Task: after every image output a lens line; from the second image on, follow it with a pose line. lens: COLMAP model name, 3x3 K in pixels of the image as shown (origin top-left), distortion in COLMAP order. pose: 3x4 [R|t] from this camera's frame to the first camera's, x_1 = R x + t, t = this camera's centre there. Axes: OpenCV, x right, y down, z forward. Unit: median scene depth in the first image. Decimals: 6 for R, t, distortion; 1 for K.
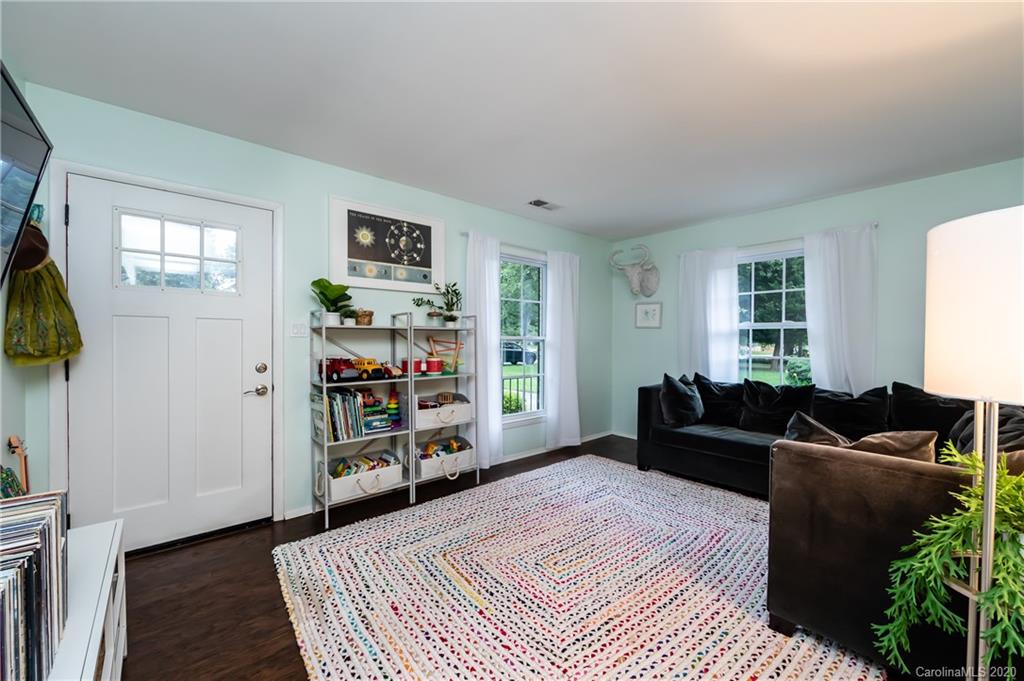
lens RADIAL K [[401.5, 0, 510.3], [0, 401.5, 343.0], [0, 0, 1]] dist [-0.000828, -0.001151]
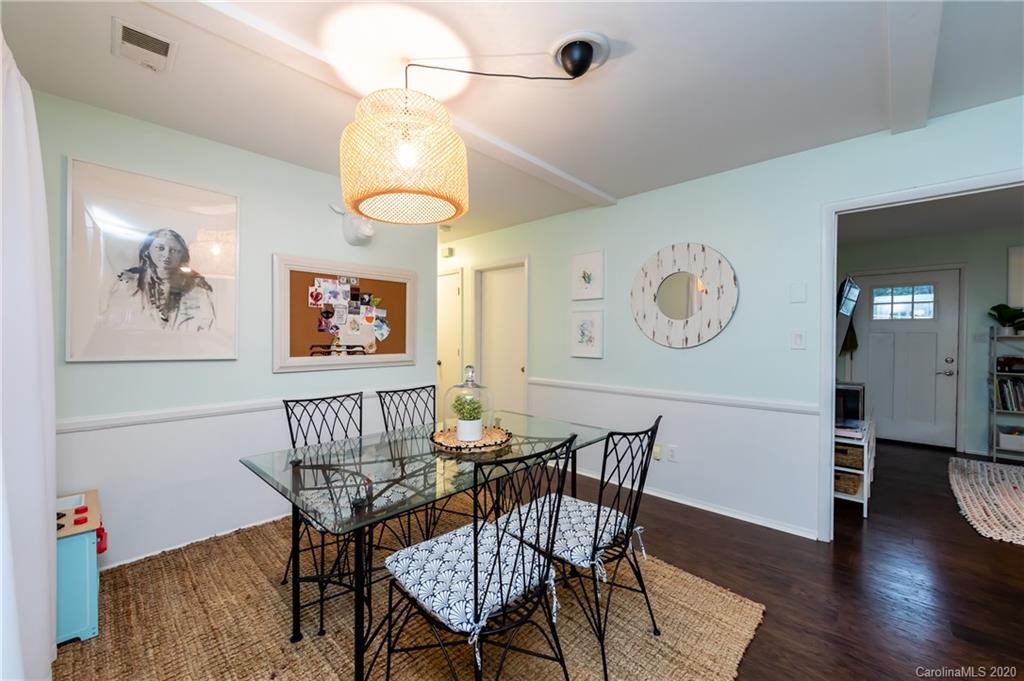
lens RADIAL K [[401.5, 0, 513.1], [0, 401.5, 344.0], [0, 0, 1]] dist [-0.000828, -0.001151]
pose [[0.101077, 0.014307, -0.994776, 0.799497], [-0.009192, 0.999867, 0.013447, -0.013246], [0.994836, 0.007785, 0.101195, -0.929005]]
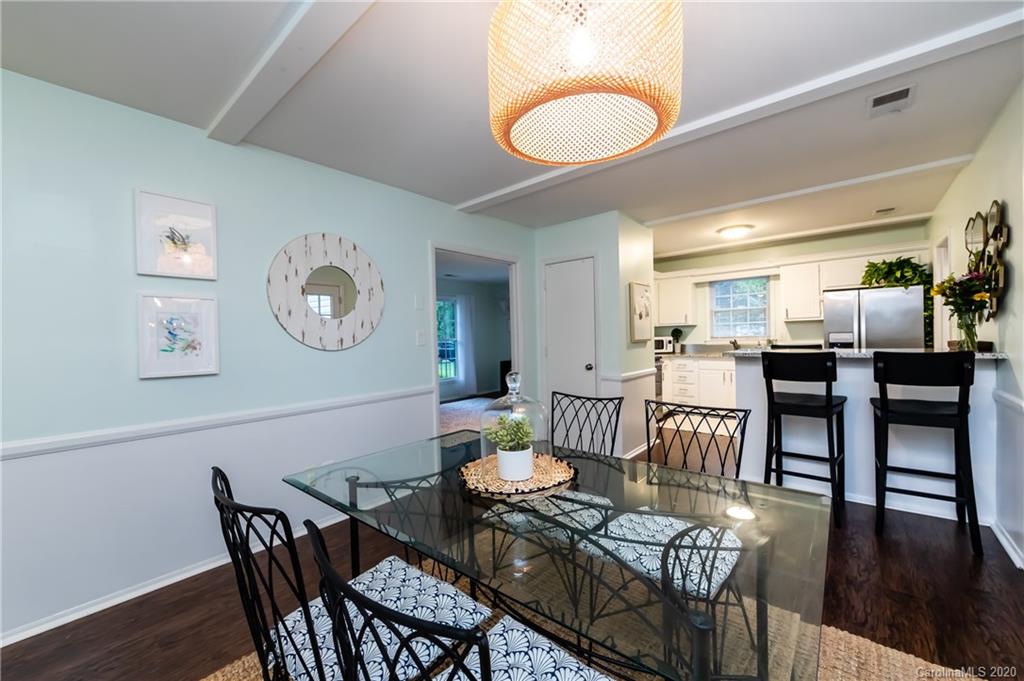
lens RADIAL K [[401.5, 0, 512.6], [0, 401.5, 343.1], [0, 0, 1]] dist [-0.000828, -0.001151]
pose [[0.987720, -0.031236, 0.153080, 0.076842], [0.030100, 0.999500, 0.009732, -0.006209], [-0.153307, -0.005005, 0.988166, -1.384591]]
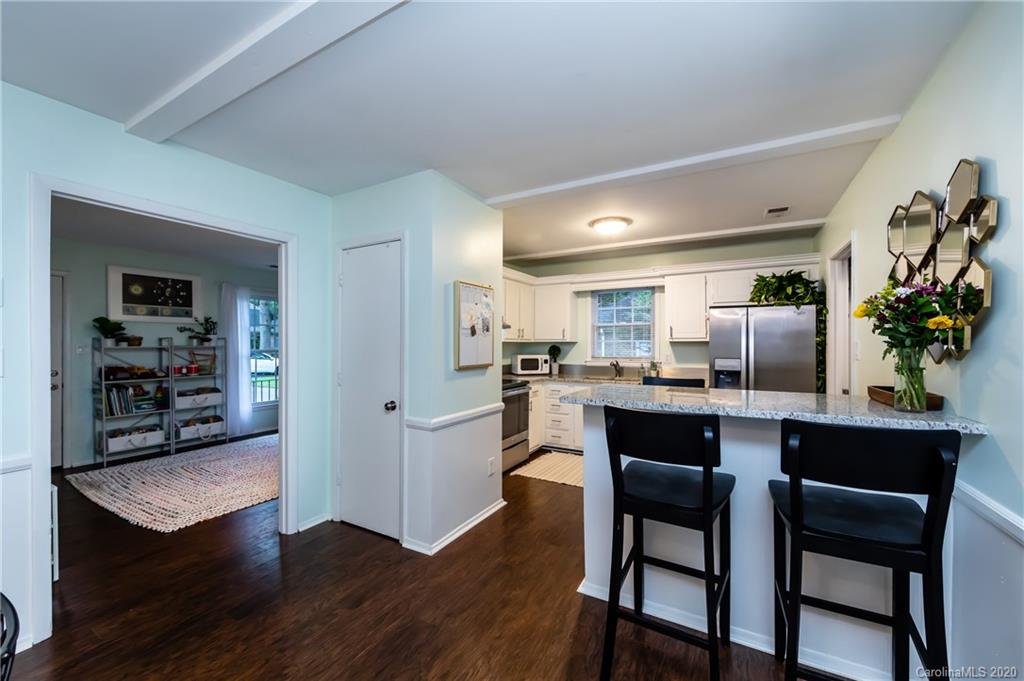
lens RADIAL K [[401.5, 0, 511.6], [0, 401.5, 343.4], [0, 0, 1]] dist [-0.000828, -0.001151]
pose [[0.940297, -0.002626, 0.340344, 0.497775], [0.004245, 0.999983, -0.004014, -0.039382], [-0.340328, 0.005219, 0.940292, -1.005740]]
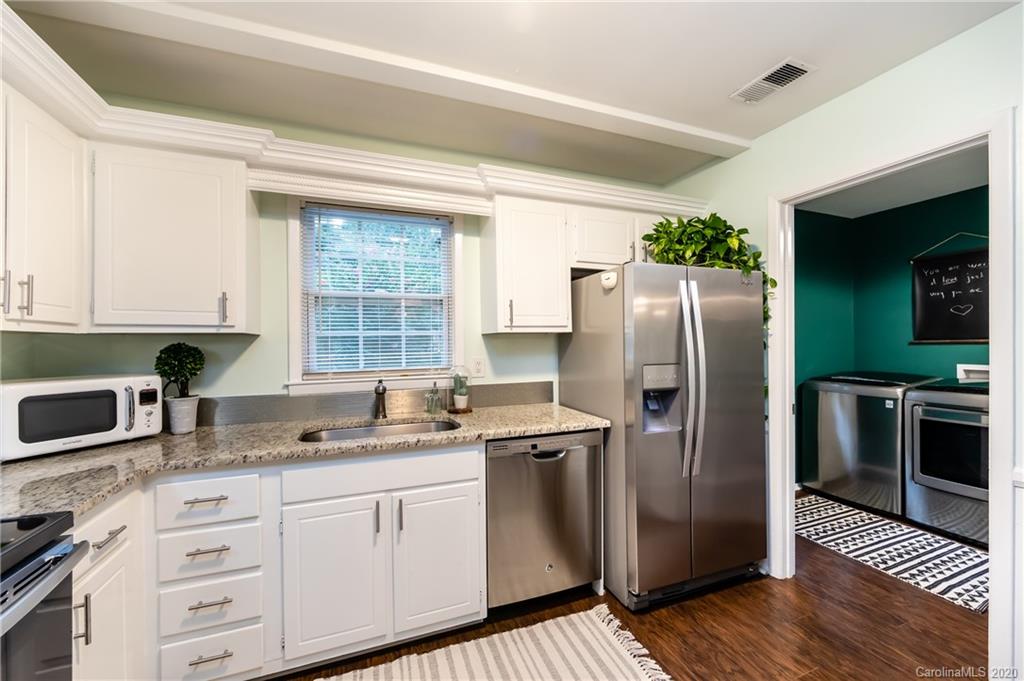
lens RADIAL K [[401.5, 0, 512.7], [0, 401.5, 340.8], [0, 0, 1]] dist [-0.000828, -0.001151]
pose [[0.329130, -0.004290, 0.944275, 0.902947], [0.015793, 0.999875, -0.000962, -0.034396], [-0.944152, 0.015230, 0.329157, -0.011291]]
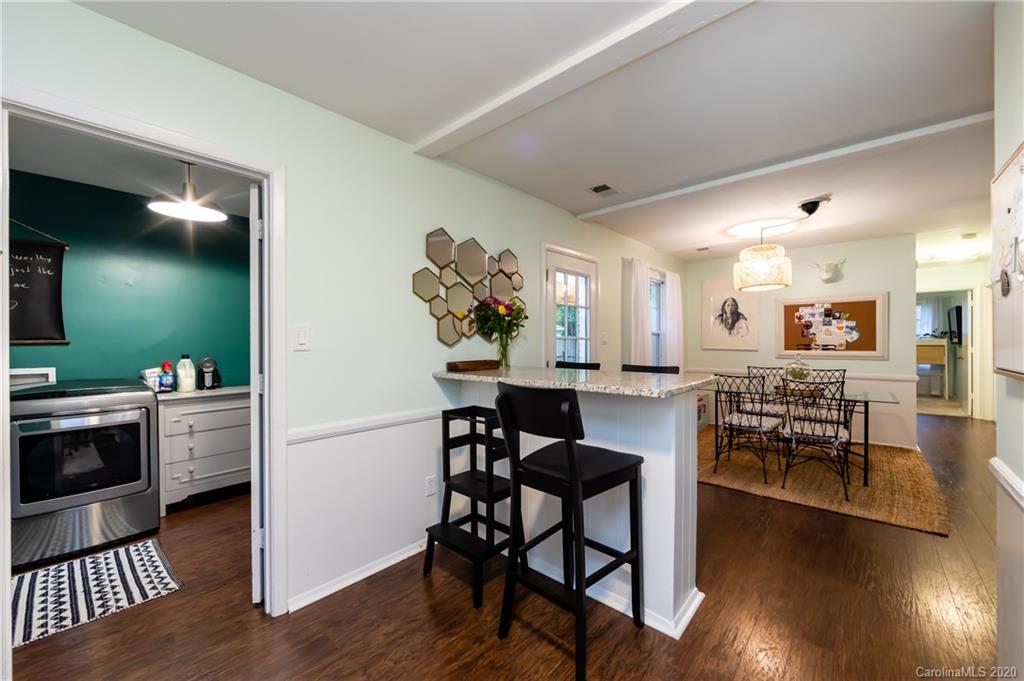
lens RADIAL K [[401.5, 0, 509.4], [0, 401.5, 342.7], [0, 0, 1]] dist [-0.000828, -0.001151]
pose [[-0.991479, 0.003554, -0.130218, 1.276328], [0.002120, 0.999936, 0.011149, -0.022370], [0.130249, 0.010778, -0.991423, 0.267497]]
